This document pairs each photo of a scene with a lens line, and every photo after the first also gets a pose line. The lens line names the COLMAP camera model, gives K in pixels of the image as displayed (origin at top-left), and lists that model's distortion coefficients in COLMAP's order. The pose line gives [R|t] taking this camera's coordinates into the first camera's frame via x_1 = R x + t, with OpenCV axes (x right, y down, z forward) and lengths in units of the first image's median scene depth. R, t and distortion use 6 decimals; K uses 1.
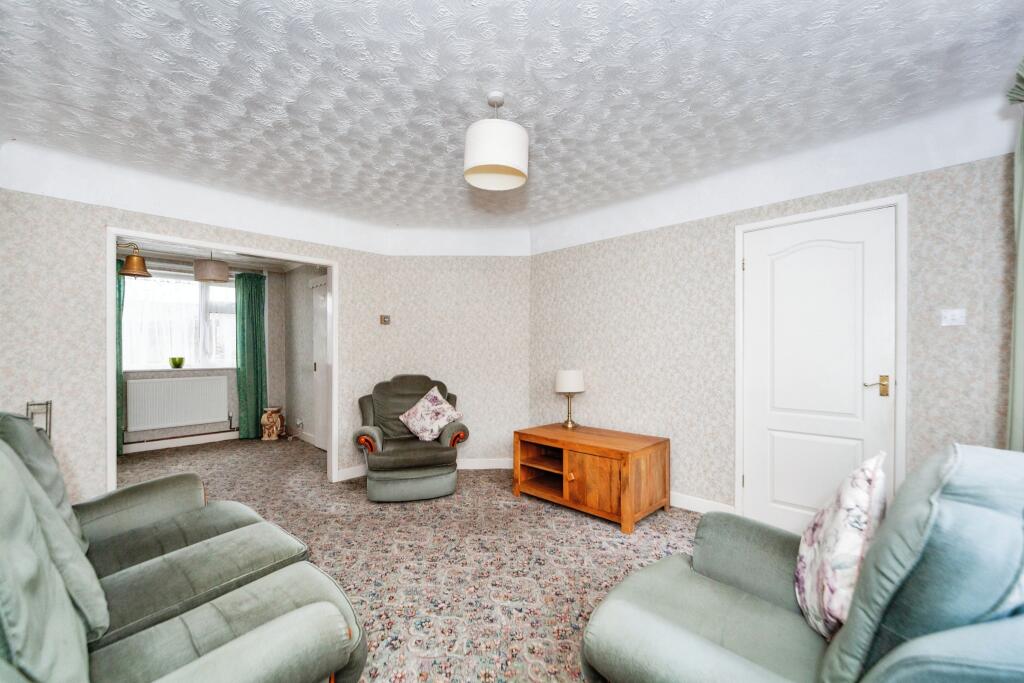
lens RADIAL K [[416.2, 0, 516.0], [0, 416.2, 349.4], [0, 0, 1]] dist [0.000558, 0.000092]
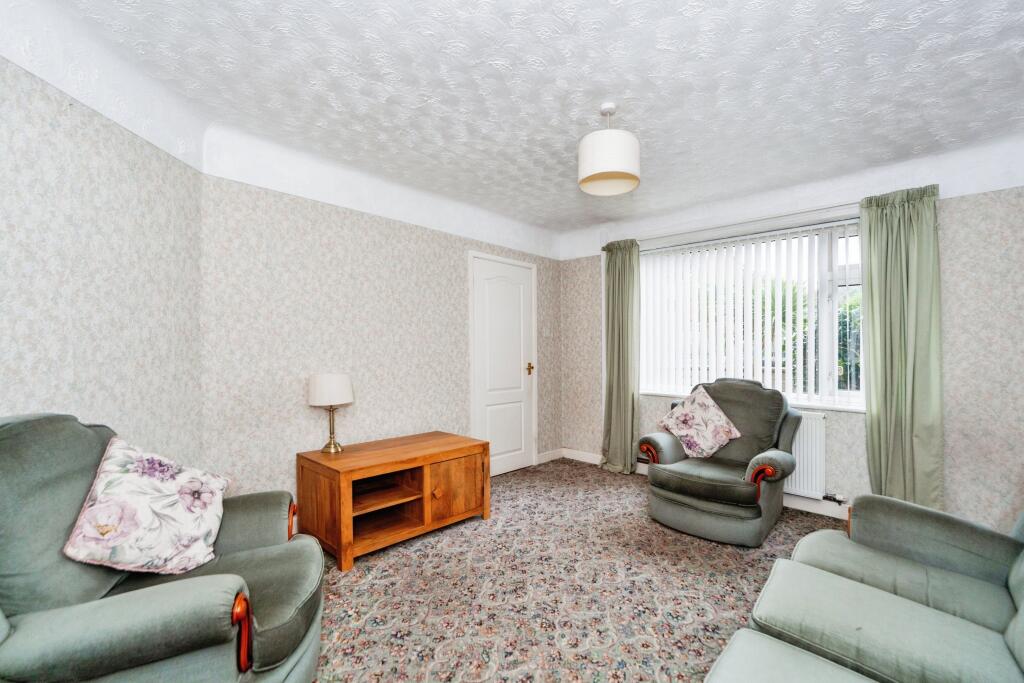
lens RADIAL K [[443.0, 0, 512.0], [0, 443.0, 341.5], [0, 0, 1]] dist [0.000176, 0.000143]
pose [[-0.001808, 0.016051, 0.999870, -0.911733], [-0.013901, 0.999774, -0.016074, 0.002620], [-0.999902, -0.013928, -0.001584, 0.971007]]
